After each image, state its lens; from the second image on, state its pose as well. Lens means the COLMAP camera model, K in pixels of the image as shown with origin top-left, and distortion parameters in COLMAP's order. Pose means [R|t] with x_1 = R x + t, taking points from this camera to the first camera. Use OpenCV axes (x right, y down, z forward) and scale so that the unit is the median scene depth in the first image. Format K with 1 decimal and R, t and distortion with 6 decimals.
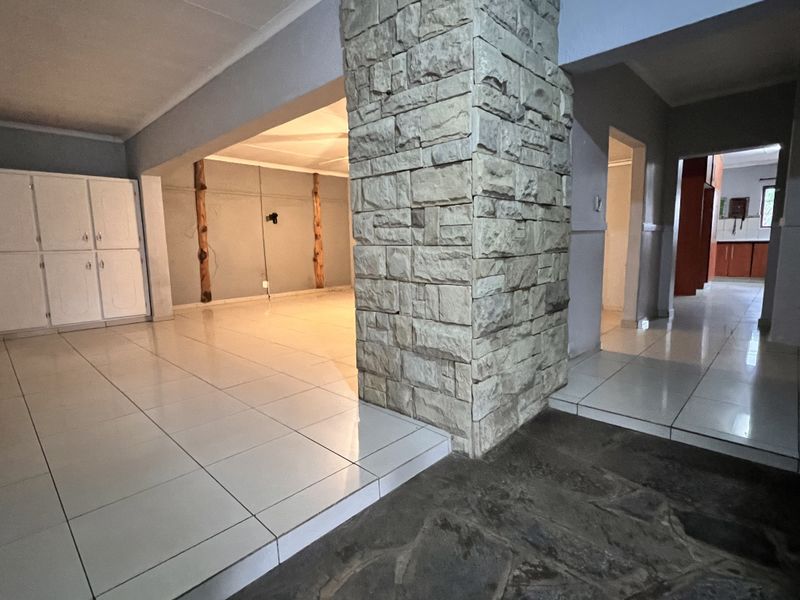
lens RADIAL K [[414.1, 0, 400.0], [0, 414.1, 300.0], [0, 0, 1]] dist [-0.003114, -0.000412]
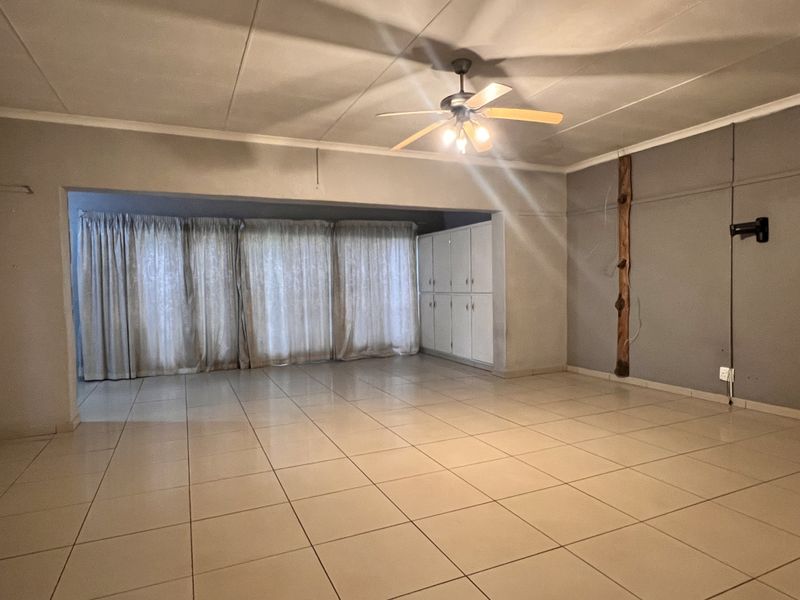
lens RADIAL K [[474.6, 0, 400.0], [0, 474.6, 300.0], [0, 0, 1]] dist [0.001010, -0.000048]
pose [[-0.370013, 0.054758, -0.927411, 0.351689], [-0.102035, 0.989827, 0.099153, -0.156861], [0.923406, 0.131316, -0.360662, 0.973577]]
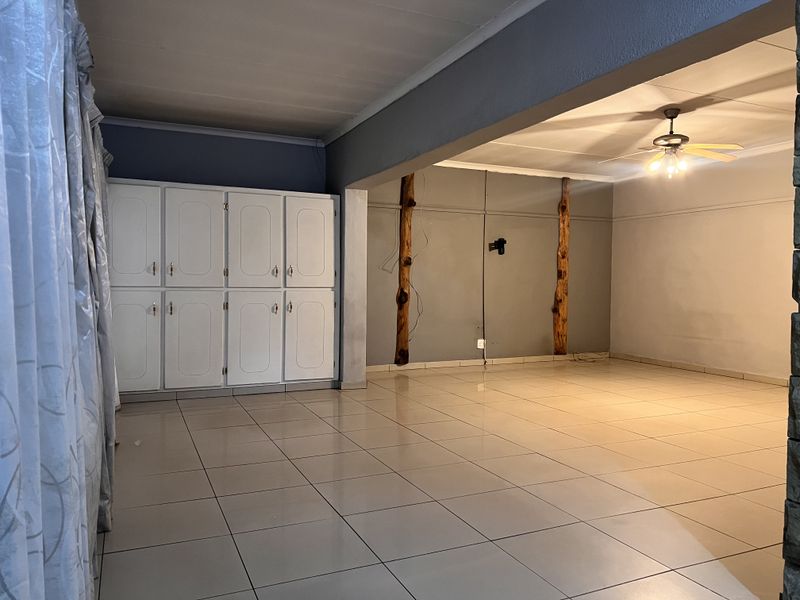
lens RADIAL K [[604.8, 0, 400.0], [0, 604.8, 300.0], [0, 0, 1]] dist [0.121112, 0.000215]
pose [[0.929592, 0.041350, -0.366264, -0.104655], [-0.077631, 0.993362, -0.084885, -0.016730], [0.360323, 0.107342, 0.926631, 0.041859]]
